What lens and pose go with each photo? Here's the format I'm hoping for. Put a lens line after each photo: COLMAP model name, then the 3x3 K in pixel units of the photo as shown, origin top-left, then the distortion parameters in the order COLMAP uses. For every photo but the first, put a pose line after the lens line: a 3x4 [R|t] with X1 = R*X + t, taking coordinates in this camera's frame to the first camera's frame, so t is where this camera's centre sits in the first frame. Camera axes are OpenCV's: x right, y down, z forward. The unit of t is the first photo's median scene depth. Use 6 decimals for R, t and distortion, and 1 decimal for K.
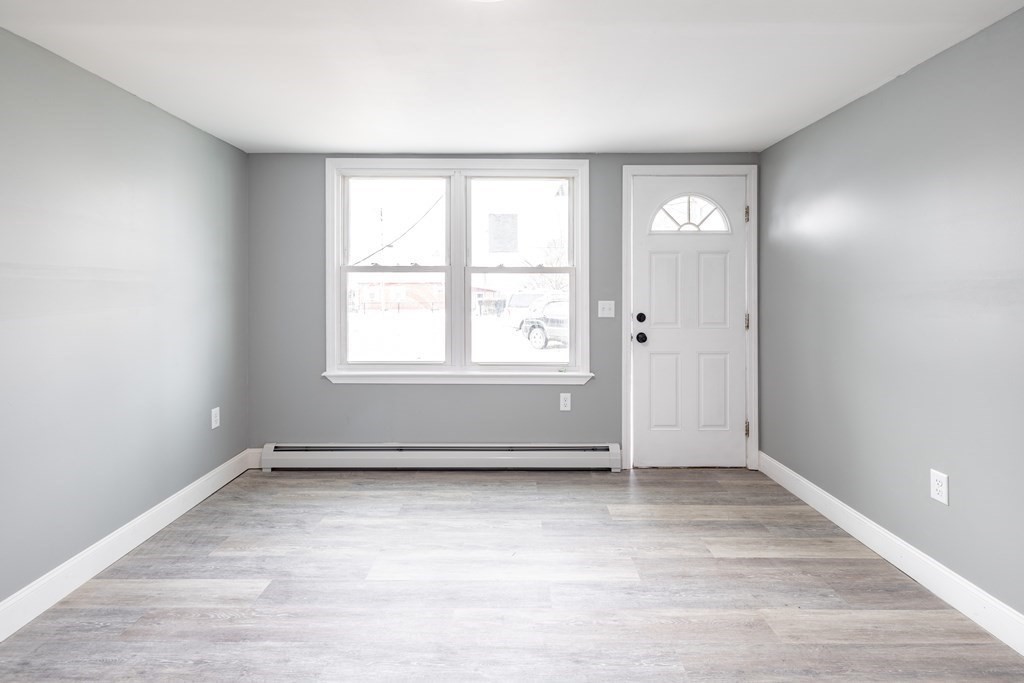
lens RADIAL K [[455.6, 0, 515.9], [0, 455.6, 287.2], [0, 0, 1]] dist [-0.001085, 0.000809]
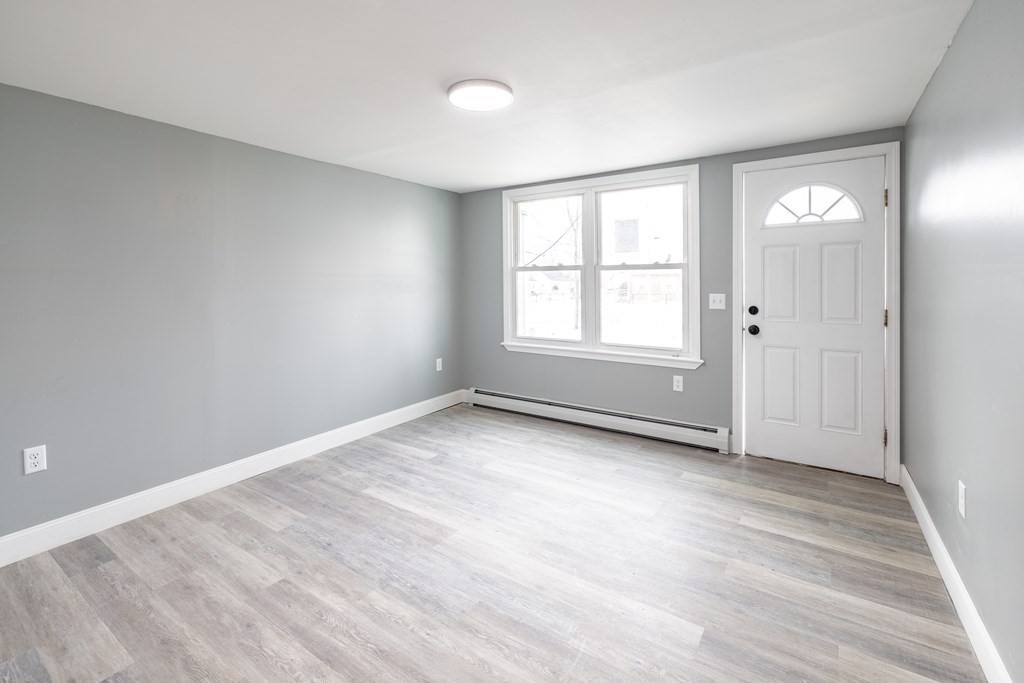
lens RADIAL K [[455.6, 0, 518.2], [0, 455.6, 288.1], [0, 0, 1]] dist [-0.001085, 0.000809]
pose [[0.829015, 0.001503, -0.559224, 0.416922], [0.009947, 0.999799, 0.017432, -0.006983], [0.559137, -0.020014, 0.828834, -0.149134]]
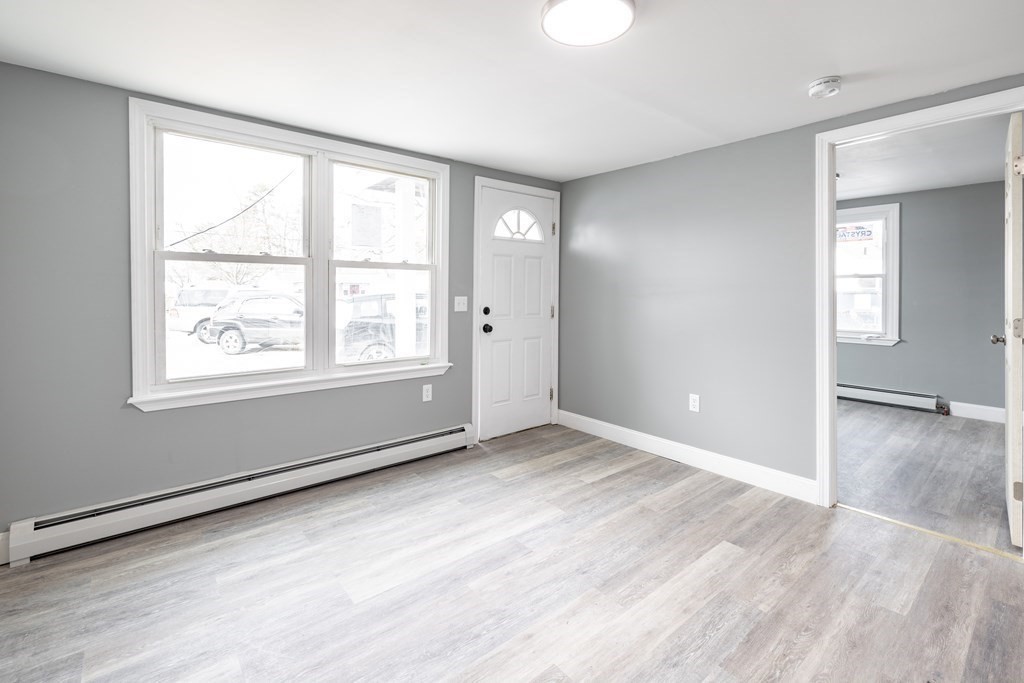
lens RADIAL K [[455.6, 0, 513.6], [0, 455.6, 294.8], [0, 0, 1]] dist [-0.001085, 0.000809]
pose [[0.771791, -0.002856, 0.635870, -0.412121], [-0.012298, 0.999736, 0.019416, 0.002640], [-0.635757, -0.022805, 0.771552, 0.069382]]
